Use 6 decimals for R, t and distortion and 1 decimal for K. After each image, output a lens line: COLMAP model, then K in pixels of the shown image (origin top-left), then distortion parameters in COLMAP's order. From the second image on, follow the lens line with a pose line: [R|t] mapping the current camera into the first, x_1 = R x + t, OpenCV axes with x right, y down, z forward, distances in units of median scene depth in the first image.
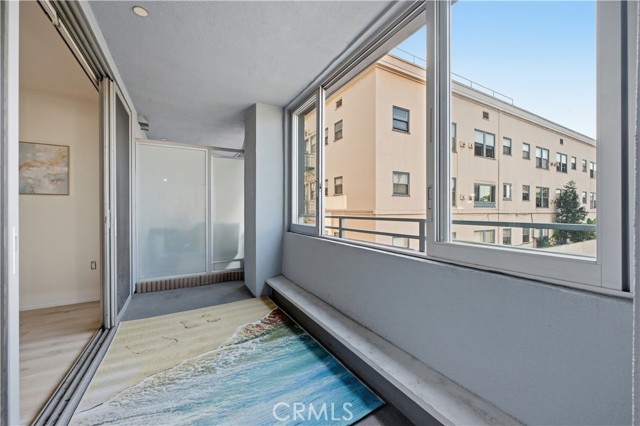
lens RADIAL K [[251.8, 0, 321.3], [0, 251.8, 211.9], [0, 0, 1]] dist [0.000633, -0.000125]
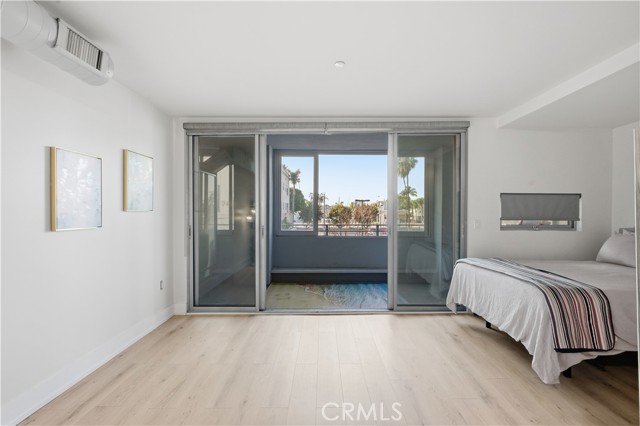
lens RADIAL K [[297.6, 0, 322.5], [0, 297.6, 212.6], [0, 0, 1]] dist [-0.000880, -0.000096]
pose [[0.493944, 0.001882, 0.869492, -1.952430], [0.000204, 0.999997, -0.002280, -0.069087], [-0.869494, 0.001304, 0.493942, -0.092392]]
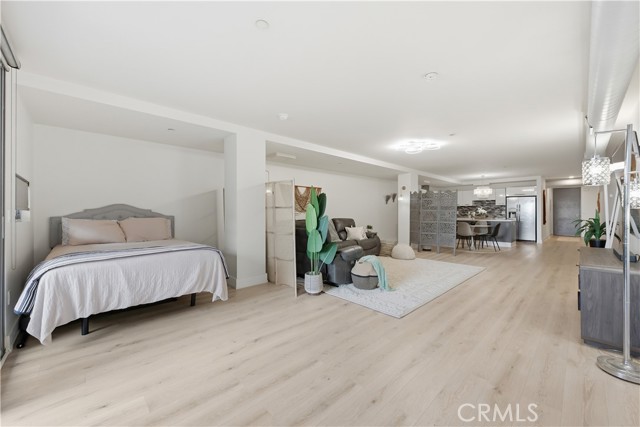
lens RADIAL K [[251.8, 0, 321.3], [0, 251.8, 212.4], [0, 0, 1]] dist [0.000633, -0.000125]
pose [[-0.968644, 0.003897, -0.248424, -1.083977], [0.001968, 0.999966, 0.008015, -0.028524], [0.248446, 0.007274, -0.968618, 1.045202]]
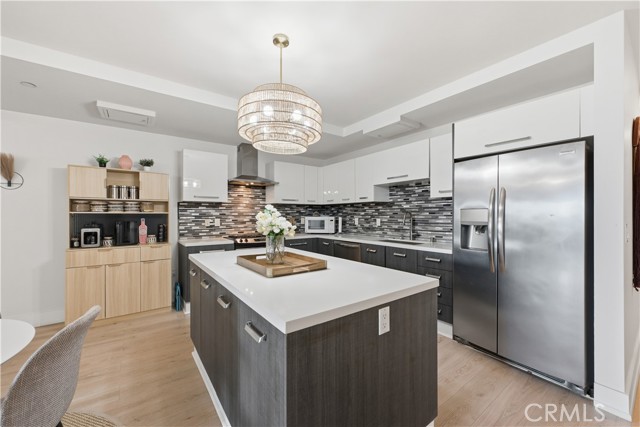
lens RADIAL K [[253.1, 0, 322.0], [0, 253.1, 215.1], [0, 0, 1]] dist [-0.000017, 0.000095]
pose [[-0.993037, 0.004964, -0.117696, -4.301195], [0.004074, 0.999961, 0.007800, -0.037488], [0.117730, 0.007266, -0.993019, -1.189973]]
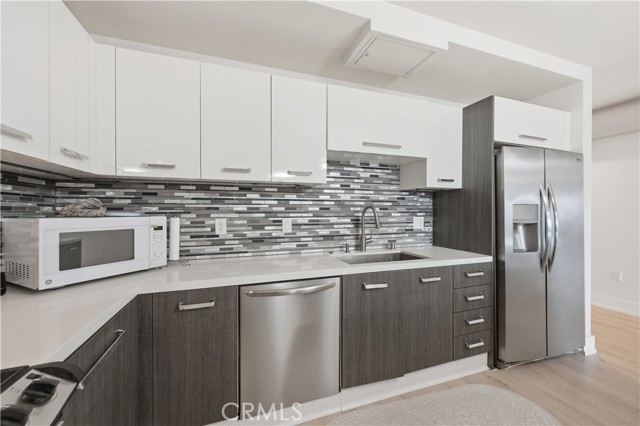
lens RADIAL K [[251.8, 0, 321.3], [0, 251.8, 211.9], [0, 0, 1]] dist [0.000633, -0.000125]
pose [[-0.172298, 0.004157, -0.985036, -4.074955], [-0.004859, 0.999975, 0.005070, -0.027153], [0.985033, 0.005660, -0.172274, -2.492707]]
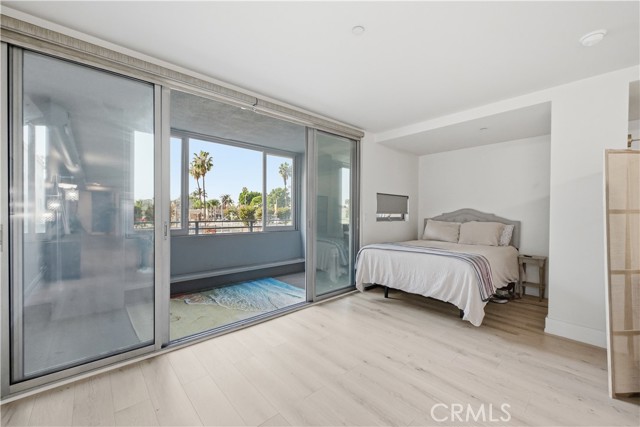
lens RADIAL K [[257.0, 0, 321.9], [0, 257.0, 214.6], [0, 0, 1]] dist [0.001569, 0.000080]
pose [[-0.215260, -0.006627, 0.976534, -1.778473], [-0.000576, 0.999978, 0.006660, -0.040087], [-0.976557, 0.000871, -0.215259, 0.577222]]
